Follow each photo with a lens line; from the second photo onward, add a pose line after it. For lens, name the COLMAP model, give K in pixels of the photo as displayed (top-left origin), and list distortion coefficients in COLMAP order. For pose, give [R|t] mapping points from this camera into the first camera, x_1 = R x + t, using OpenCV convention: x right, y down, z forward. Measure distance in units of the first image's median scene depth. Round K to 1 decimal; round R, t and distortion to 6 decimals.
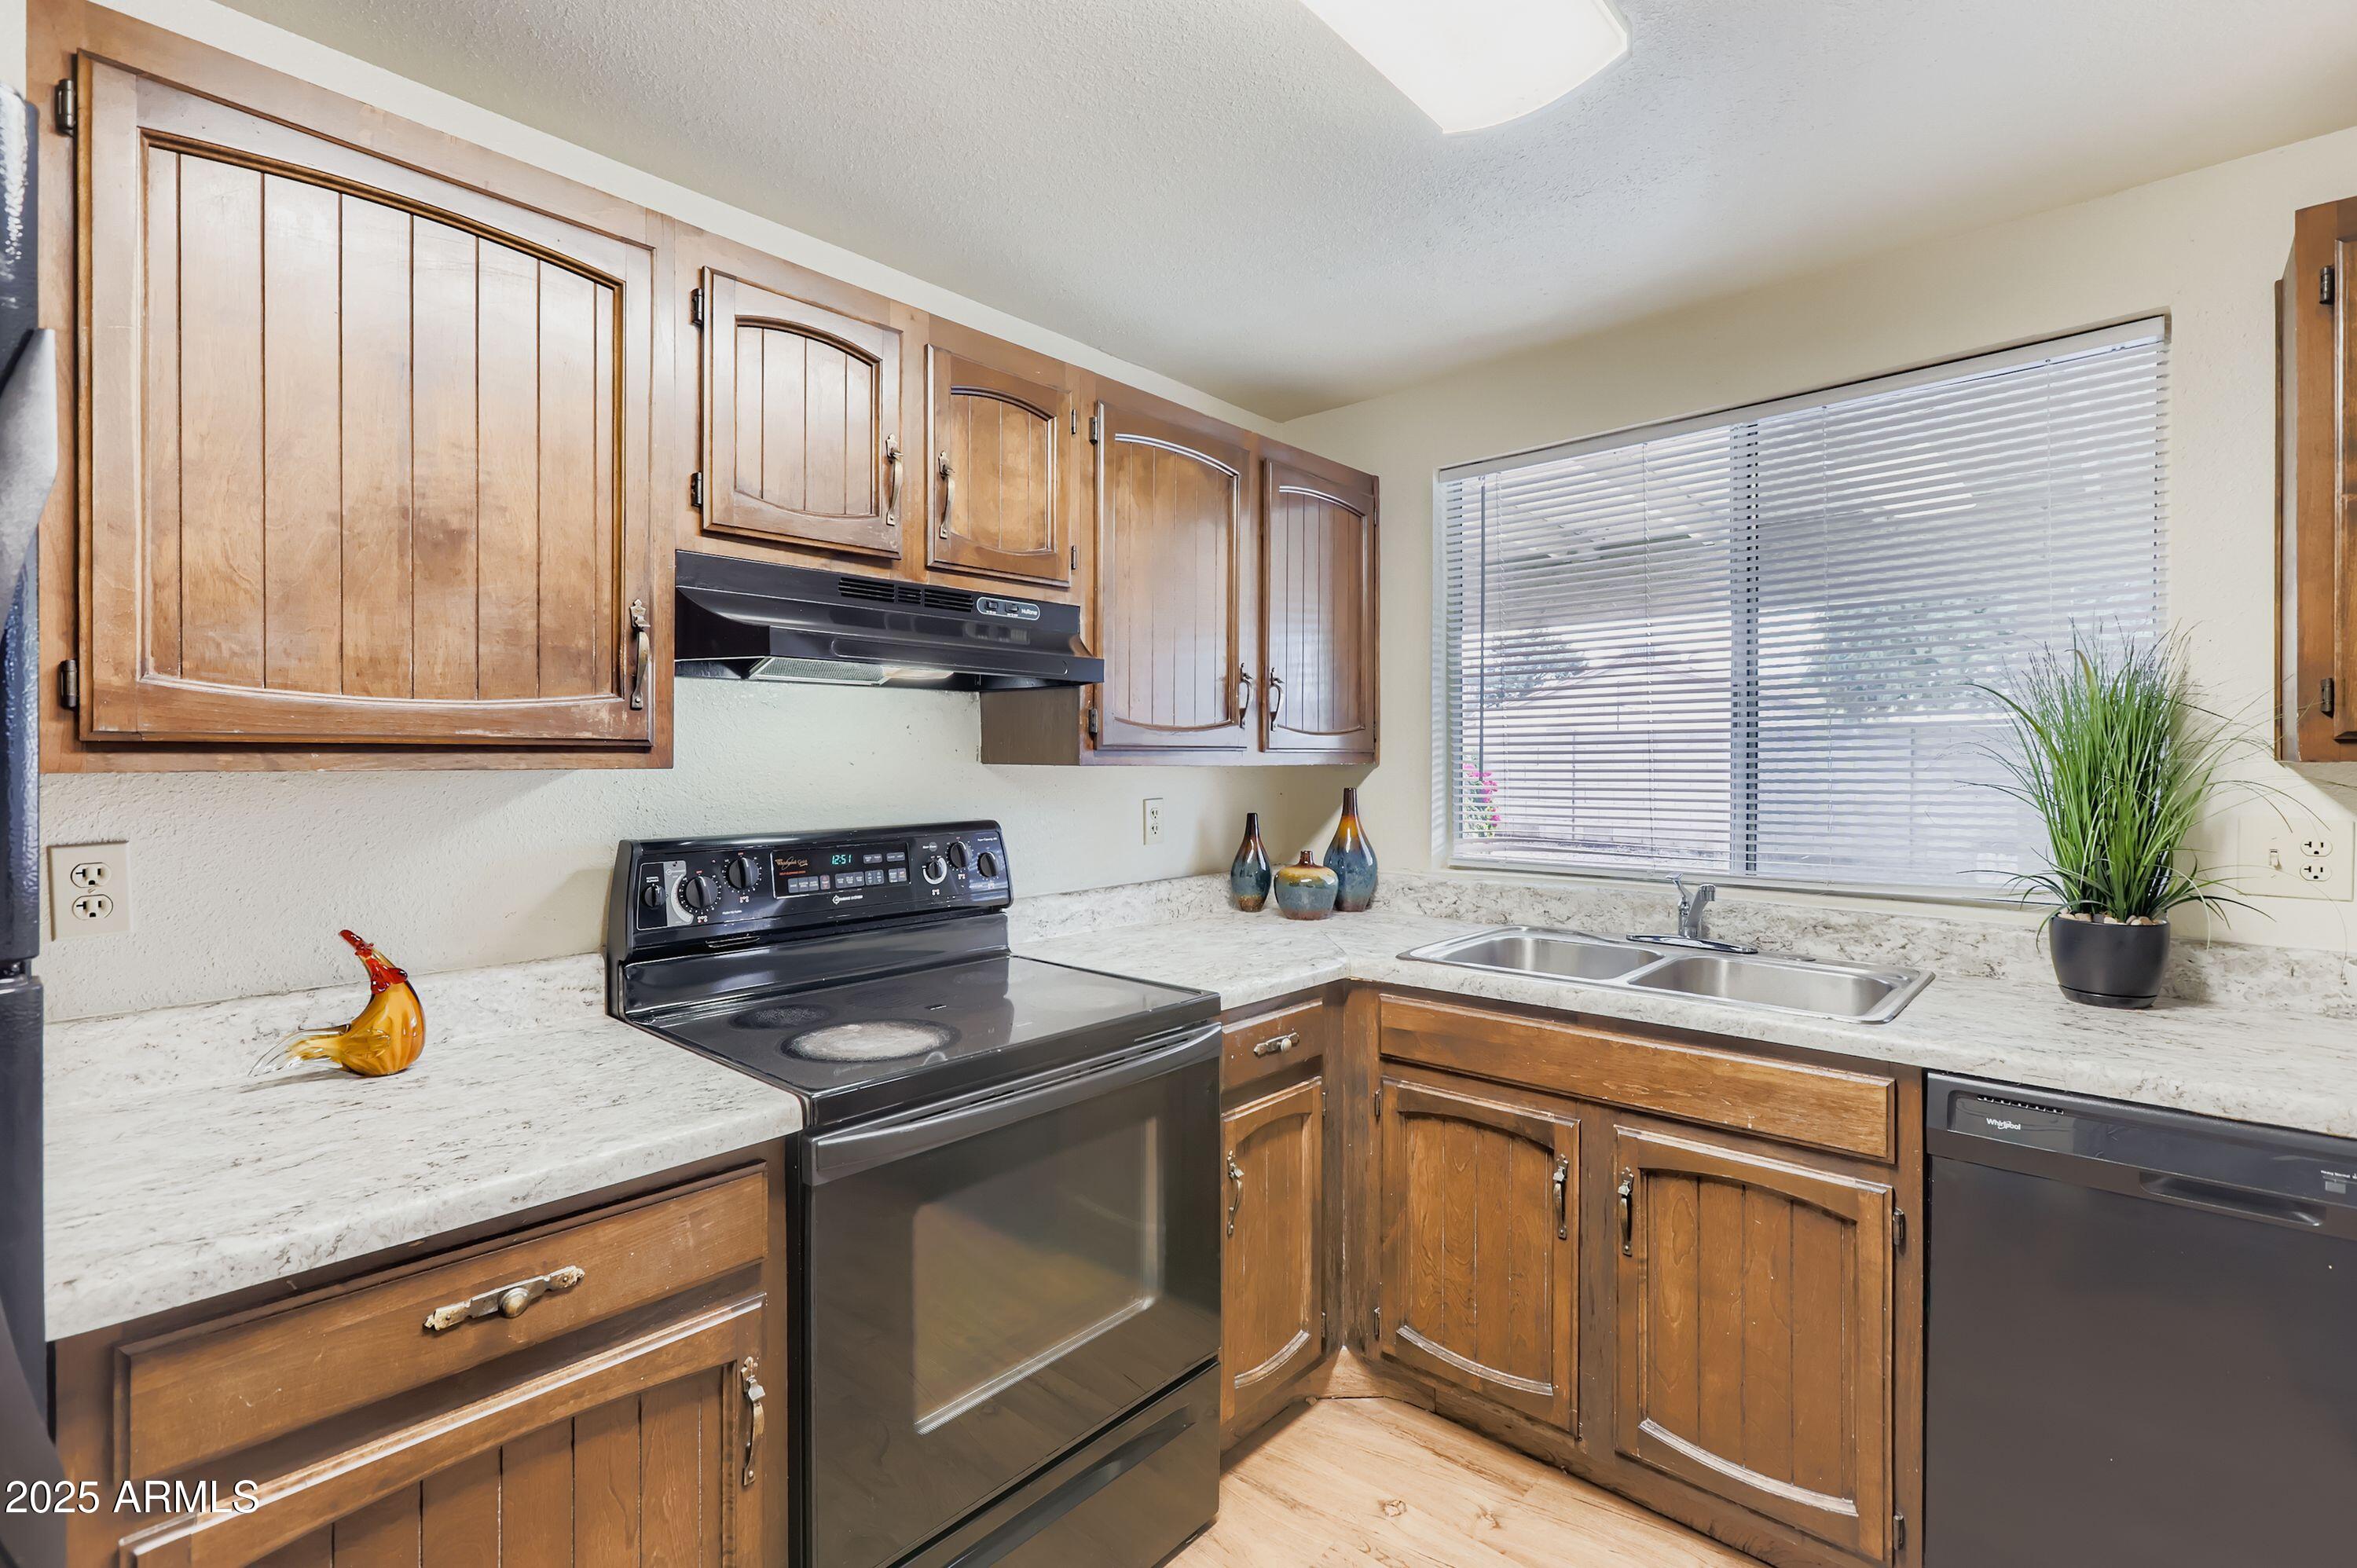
lens RADIAL K [[1067.1, 0, 1174.0], [0, 1067.1, 764.1], [0, 0, 1]] dist [-0.006954, 0.003140]
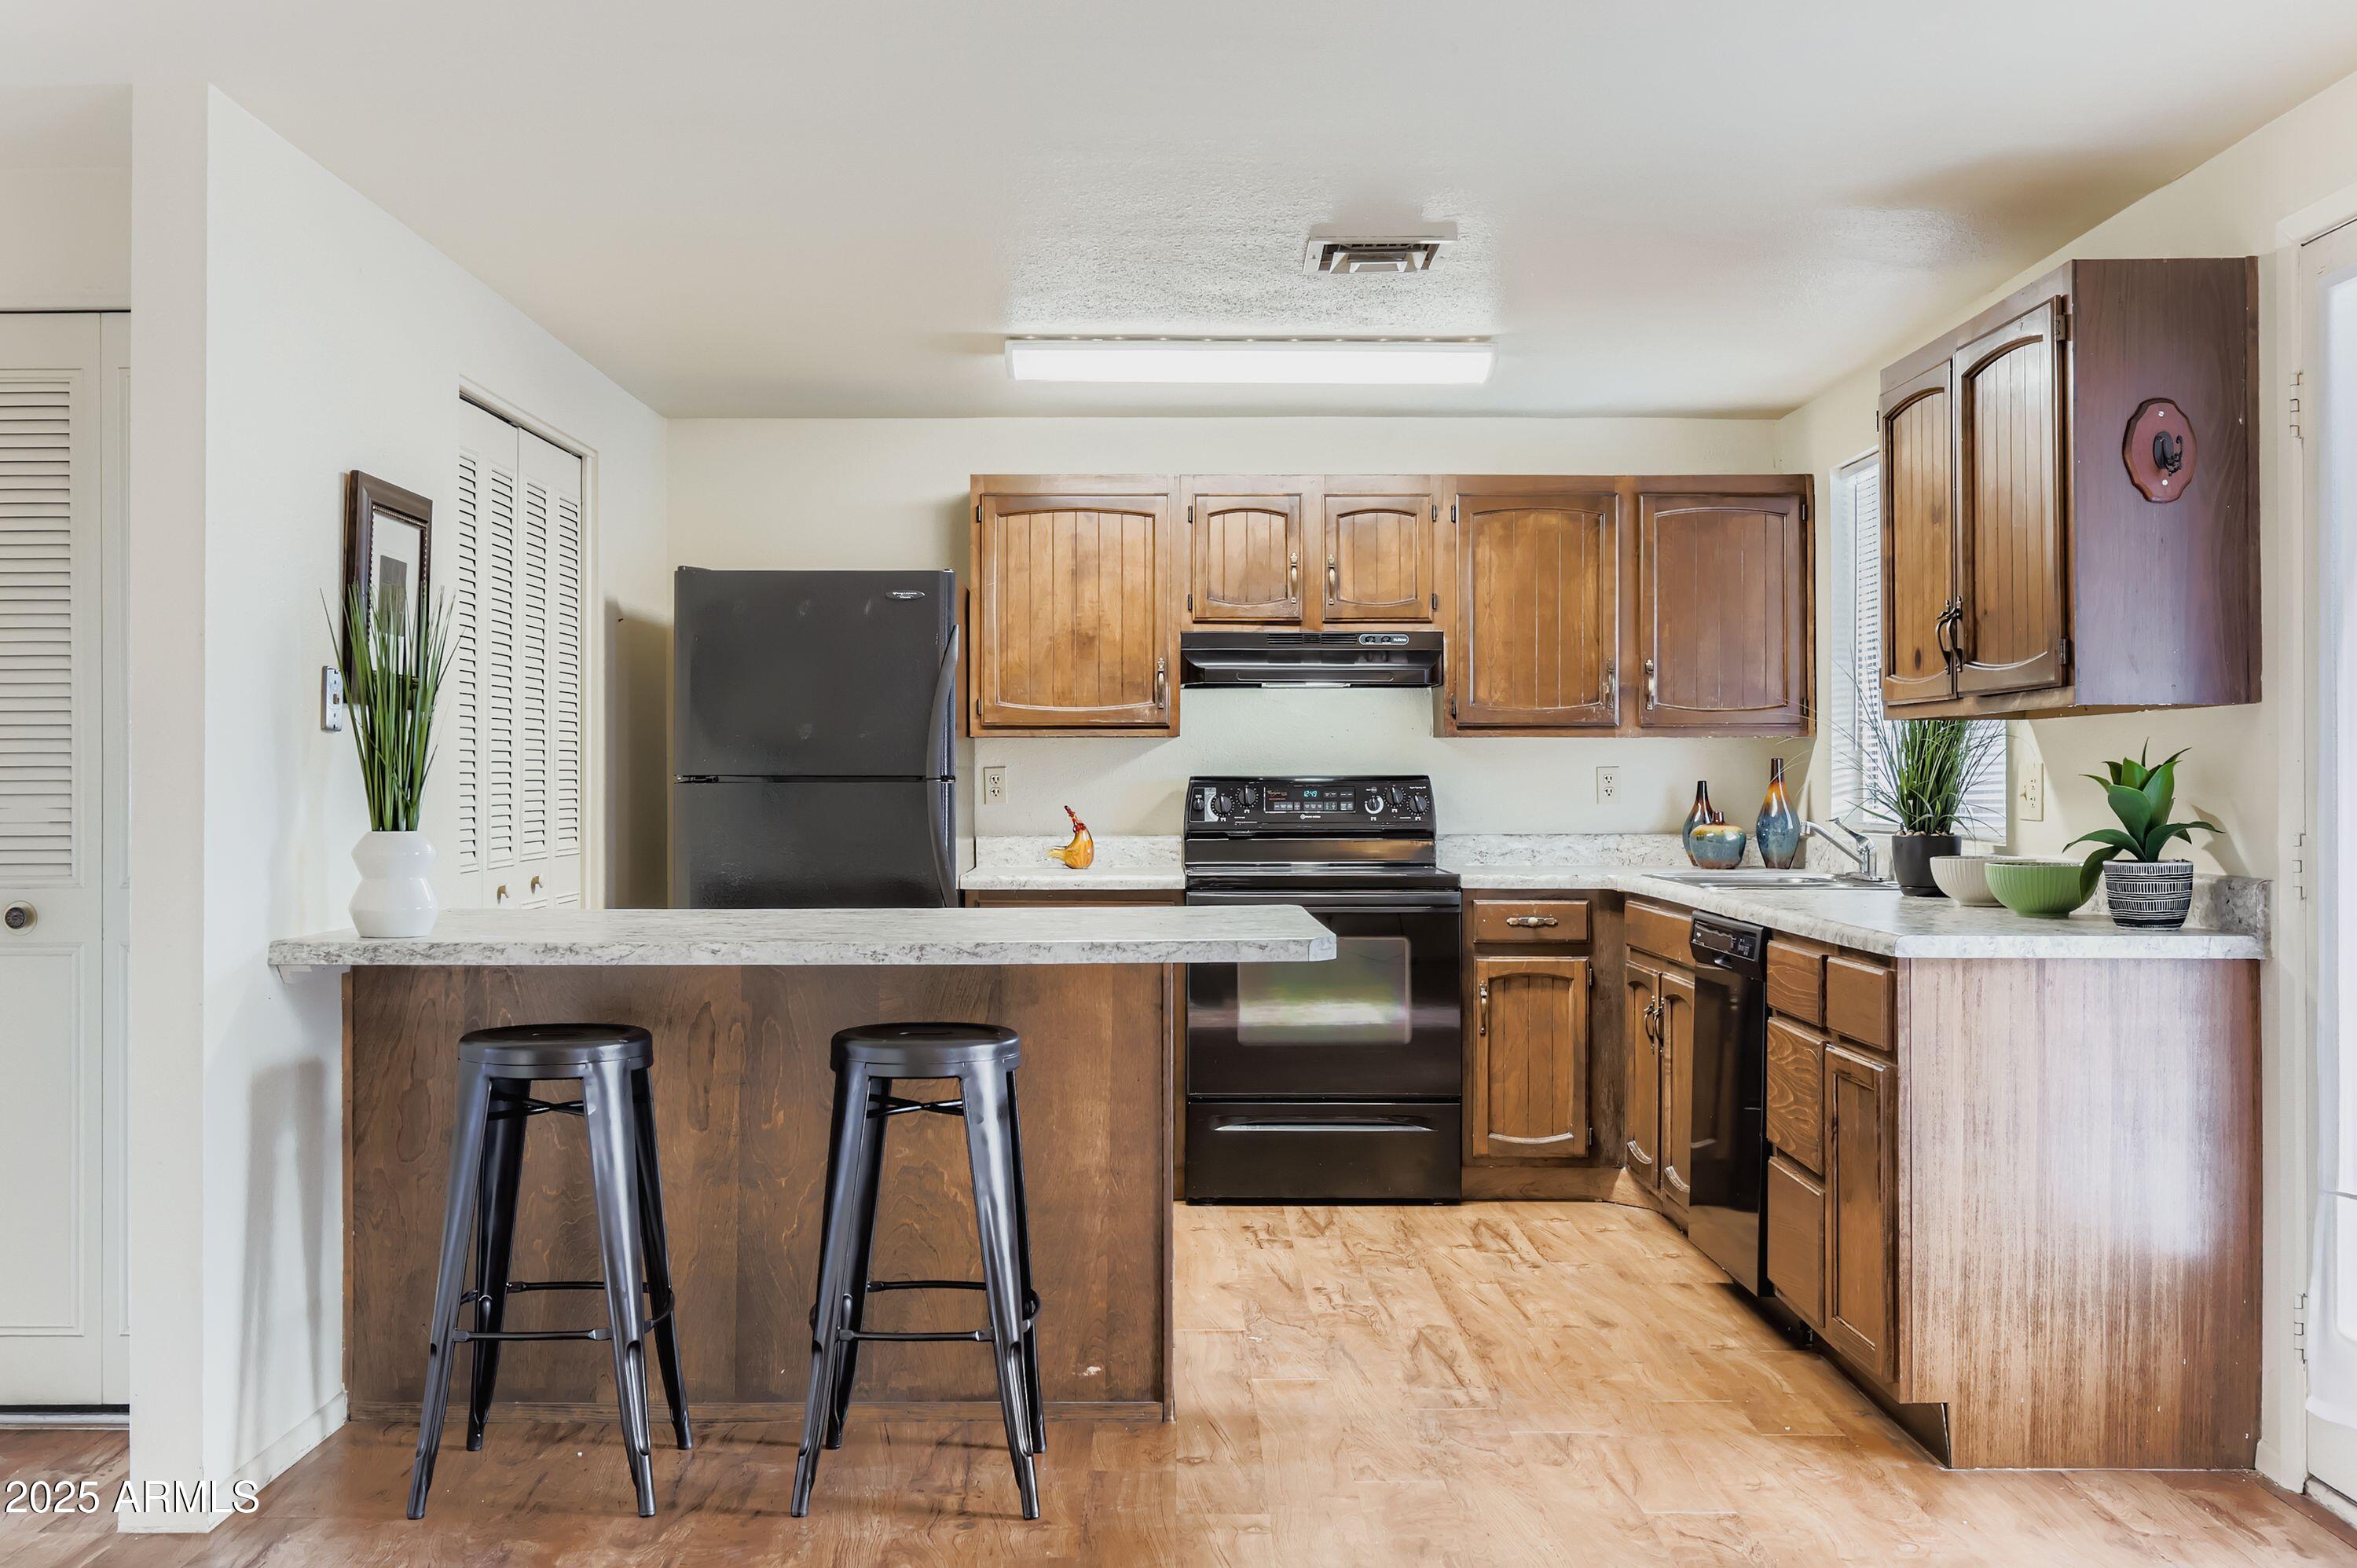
lens RADIAL K [[2307.6, 0, 1157.7], [0, 2307.6, 769.1], [0, 0, 1]] dist [-0.017273, 0.000000]
pose [[0.672338, -0.002779, -0.740239, 2.306635], [-0.004513, 0.999959, -0.007853, 0.084067], [0.740230, 0.008620, 0.672298, -1.679728]]
